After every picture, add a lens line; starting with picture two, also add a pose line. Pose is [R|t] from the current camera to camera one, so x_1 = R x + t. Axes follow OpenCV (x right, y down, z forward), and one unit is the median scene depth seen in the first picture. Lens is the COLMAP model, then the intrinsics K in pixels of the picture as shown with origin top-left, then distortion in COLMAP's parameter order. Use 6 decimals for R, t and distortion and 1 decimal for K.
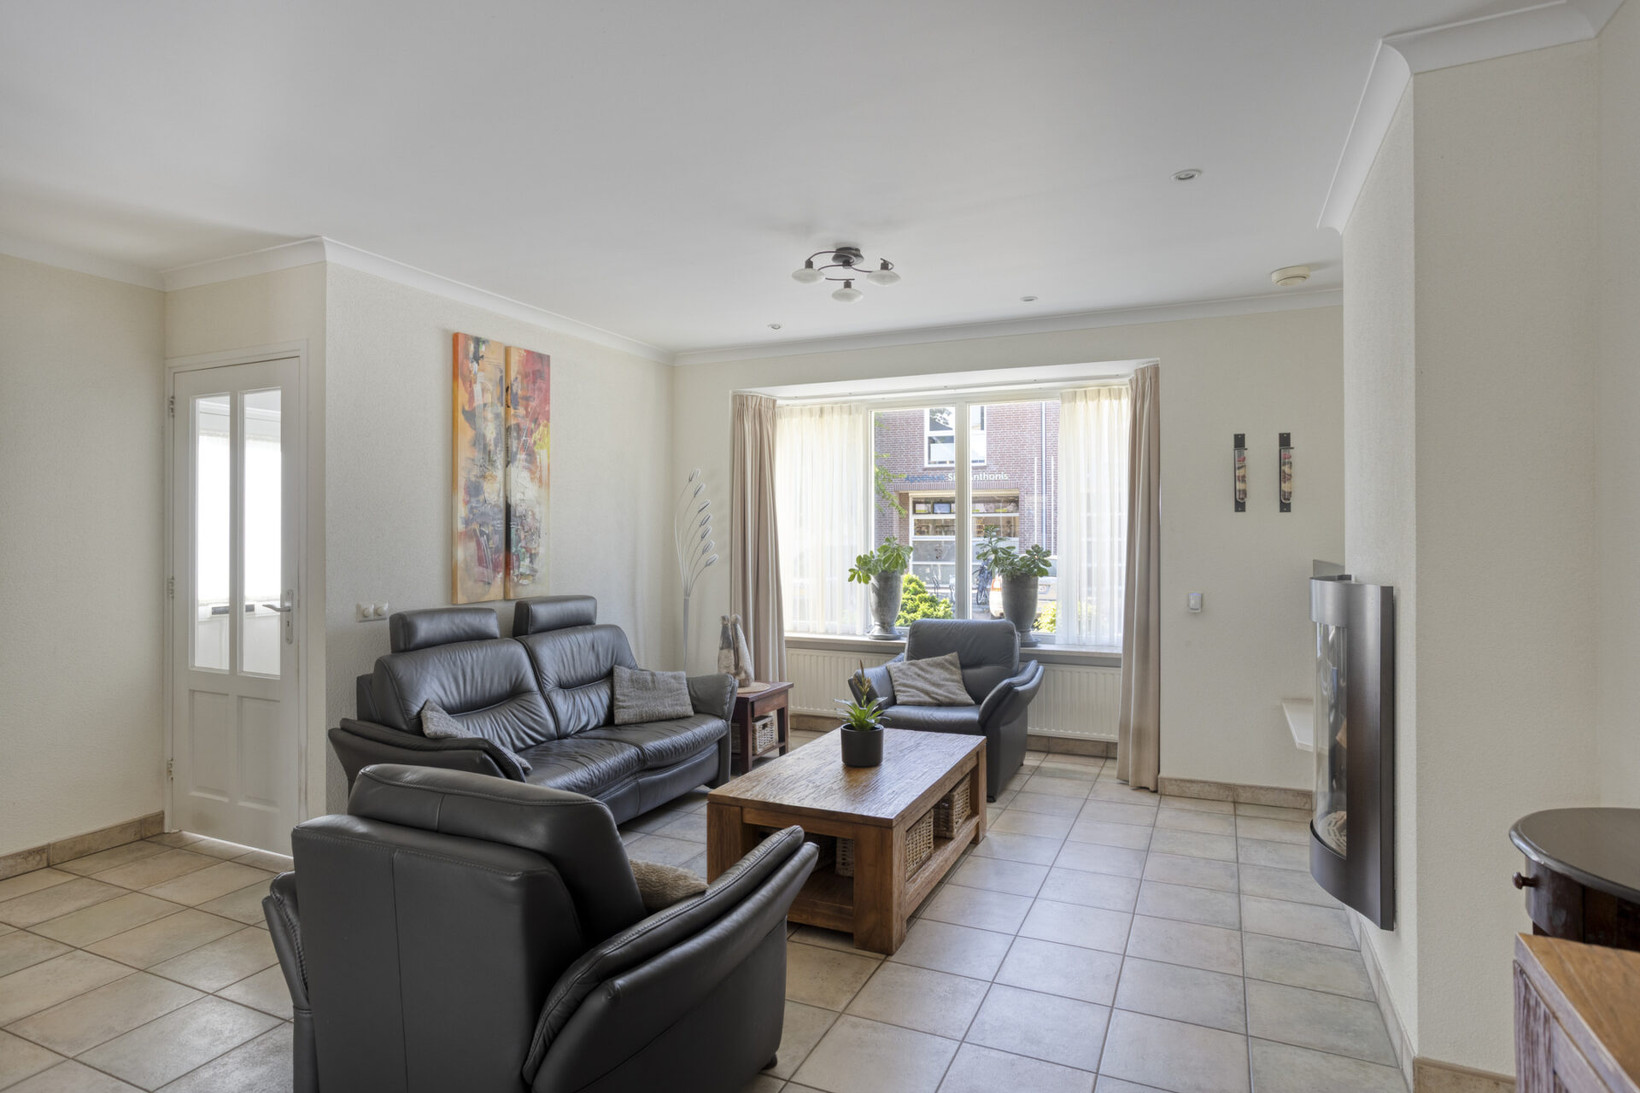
lens RADIAL K [[904.6, 0, 802.0], [0, 904.6, 531.3], [0, 0, 1]] dist [-0.024093, 0.024358]
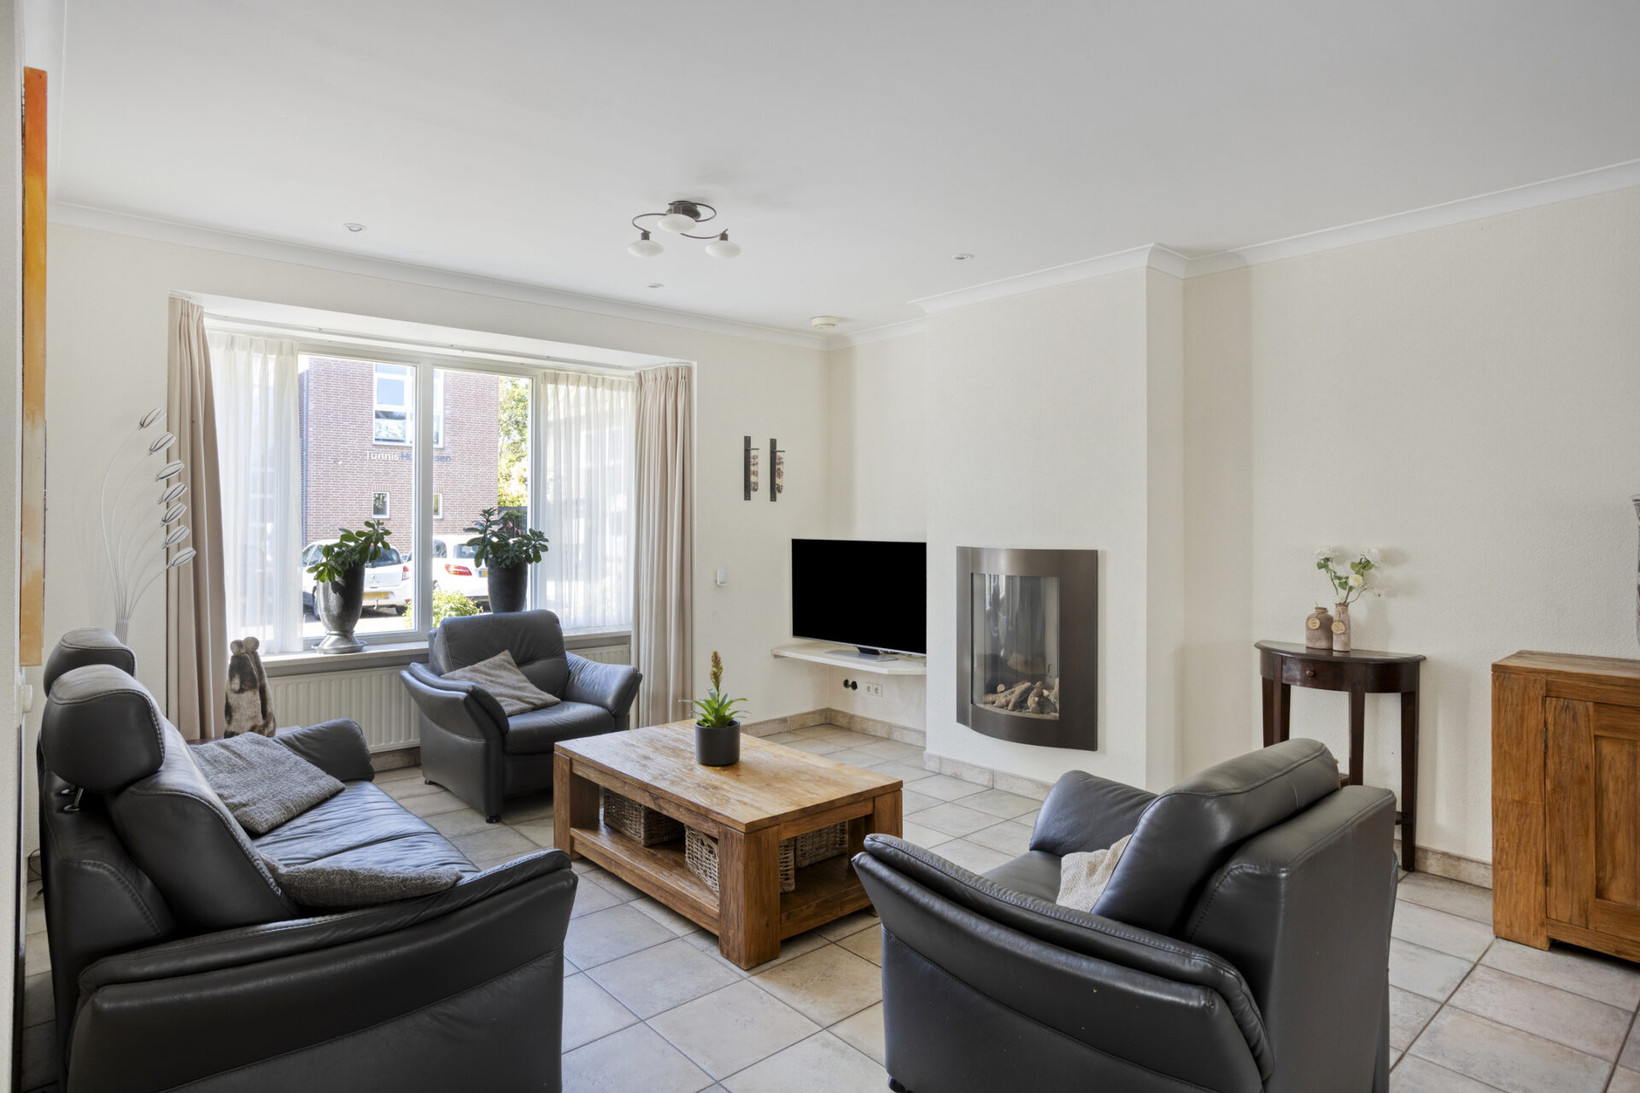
lens RADIAL K [[904.6, 0, 821.5], [0, 904.6, 532.7], [0, 0, 1]] dist [-0.024093, 0.024358]
pose [[0.408057, -0.011771, 0.912881, -0.586203], [-0.003479, 0.999890, 0.014448, 0.004342], [-0.912950, -0.009071, 0.407971, 0.405220]]
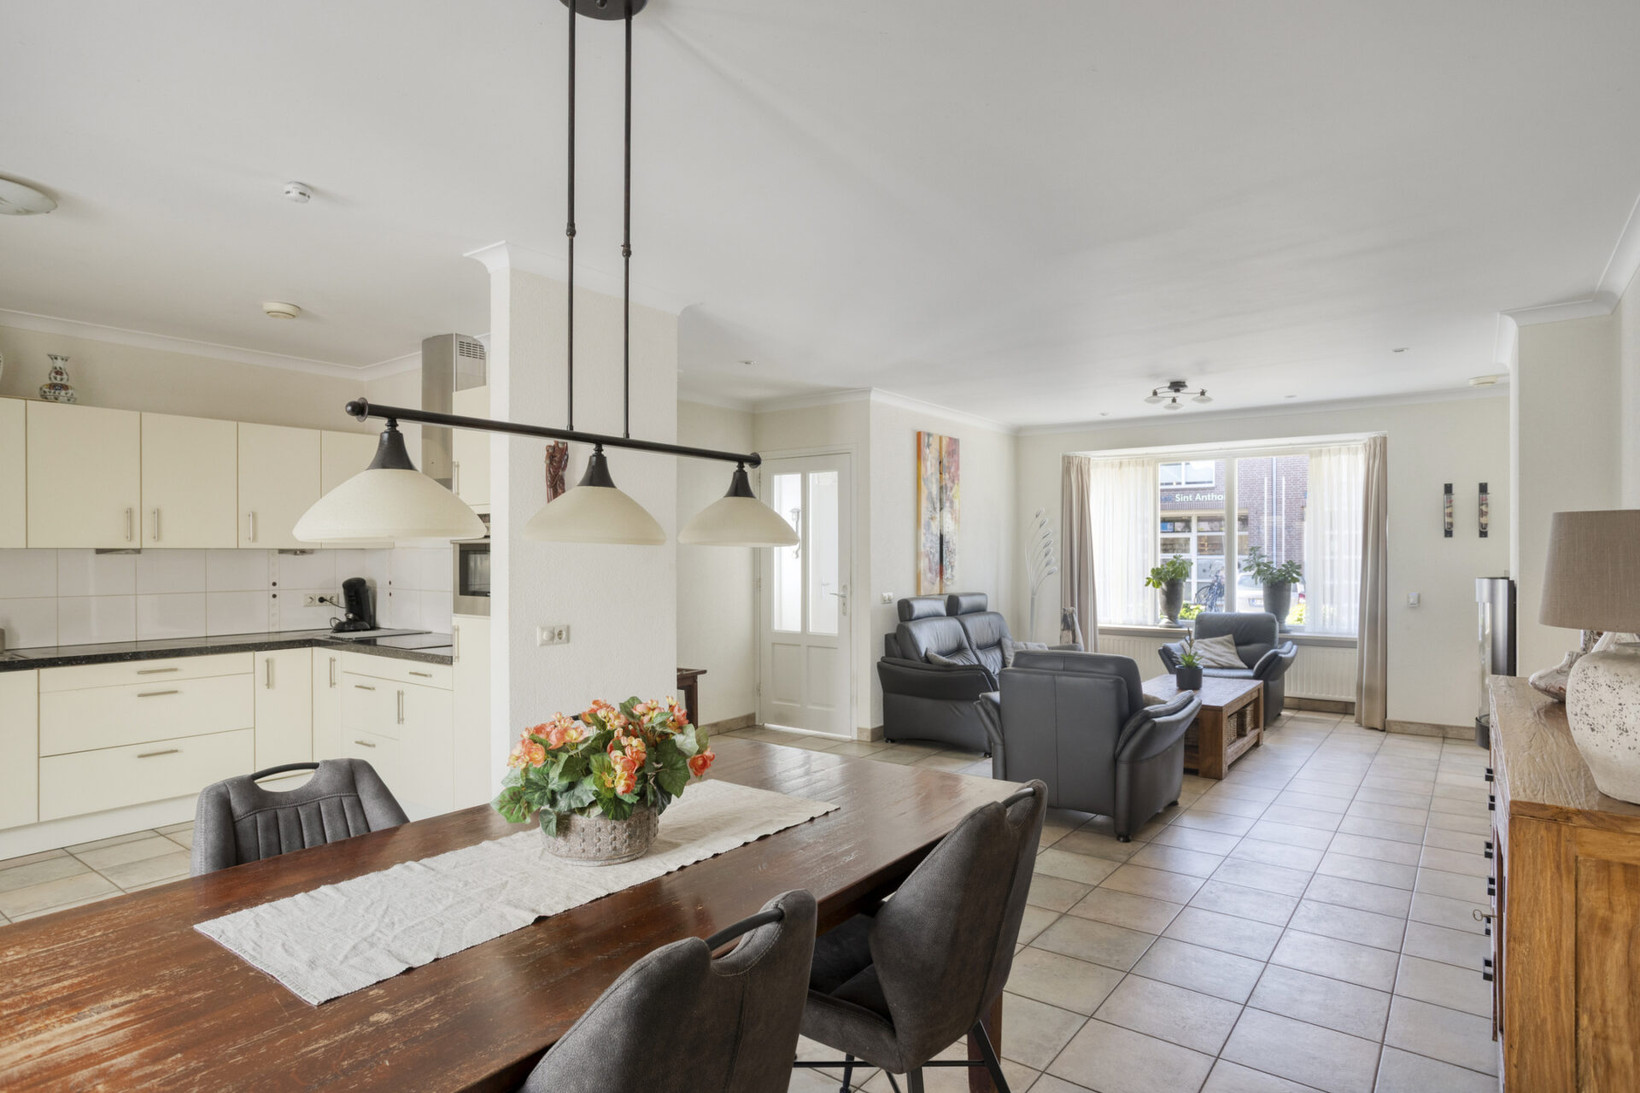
lens RADIAL K [[904.6, 0, 810.5], [0, 904.6, 555.5], [0, 0, 1]] dist [-0.024093, 0.024358]
pose [[0.979147, 0.000065, -0.203152, -0.222458], [0.001399, 0.999974, 0.007065, -0.004500], [0.203147, -0.007202, 0.979122, -0.619332]]
